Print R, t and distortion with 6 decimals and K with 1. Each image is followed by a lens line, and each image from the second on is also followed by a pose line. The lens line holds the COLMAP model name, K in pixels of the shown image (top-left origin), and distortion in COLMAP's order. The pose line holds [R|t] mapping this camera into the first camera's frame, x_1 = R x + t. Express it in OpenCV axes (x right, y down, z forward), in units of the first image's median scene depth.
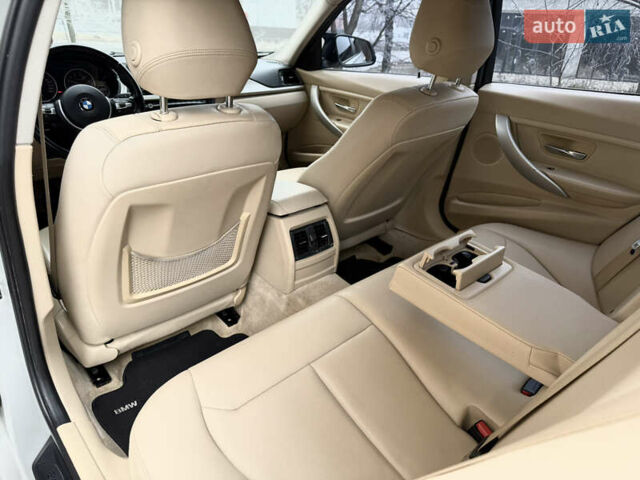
lens RADIAL K [[457.1, 0, 316.6], [0, 457.1, 237.6], [0, 0, 1]] dist [0.001000, -0.004879]
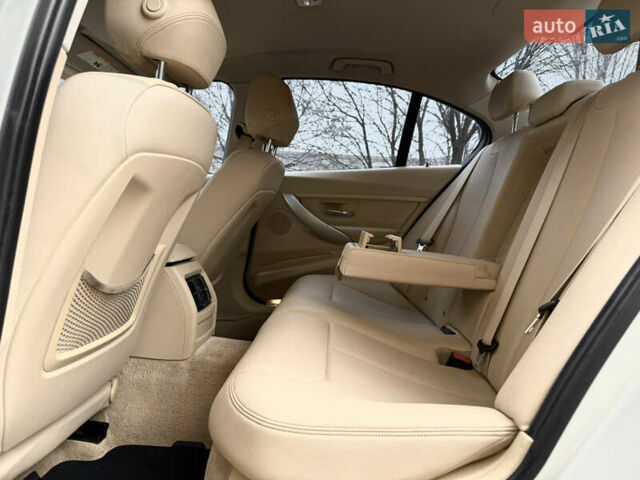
lens RADIAL K [[457.1, 0, 316.6], [0, 457.1, 237.6], [0, 0, 1]] dist [0.001000, -0.004879]
pose [[0.703523, -0.046452, 0.709153, -0.469369], [0.317761, 0.913119, -0.255426, 0.204797], [-0.635675, 0.405039, 0.657161, 0.206853]]
